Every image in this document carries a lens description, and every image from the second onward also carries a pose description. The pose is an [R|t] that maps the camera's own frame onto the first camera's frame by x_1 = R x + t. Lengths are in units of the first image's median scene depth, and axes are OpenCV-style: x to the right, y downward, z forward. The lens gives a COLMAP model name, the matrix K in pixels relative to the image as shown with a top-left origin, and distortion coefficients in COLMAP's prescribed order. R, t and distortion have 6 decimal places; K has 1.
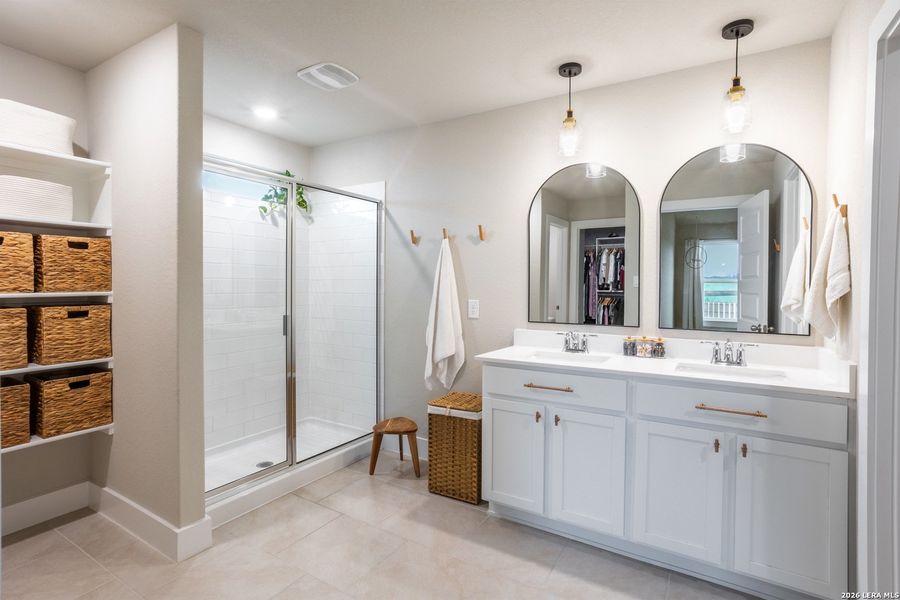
lens RADIAL K [[429.0, 0, 445.7], [0, 429.0, 294.0], [0, 0, 1]] dist [-0.011697, 0.001410]
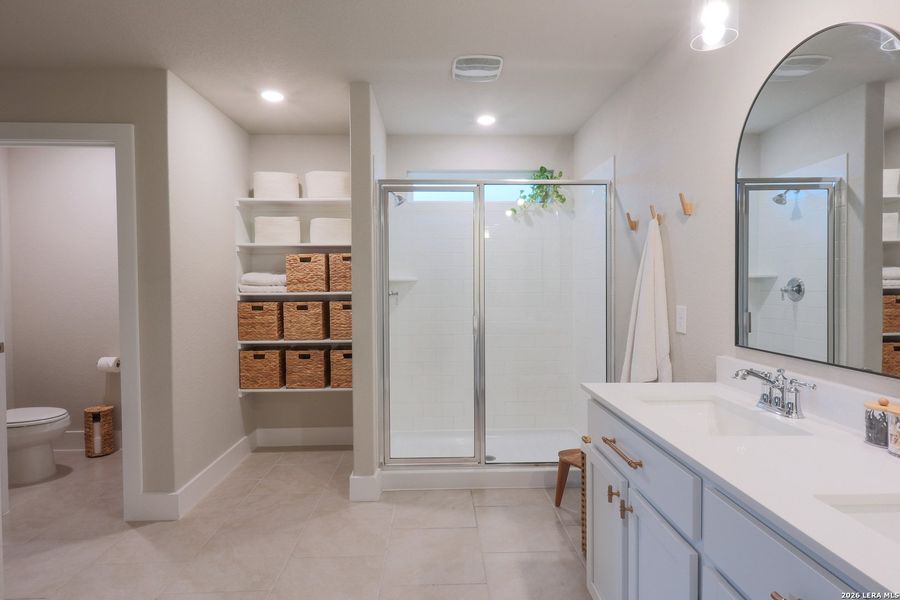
lens RADIAL K [[443.6, 0, 451.1], [0, 443.6, 288.5], [0, 0, 1]] dist [-0.043208, 0.000338]
pose [[0.571621, -0.000177, -0.820518, 0.528816], [-0.008095, 0.999950, -0.005855, -0.008288], [0.820478, 0.009989, 0.571591, 0.399105]]
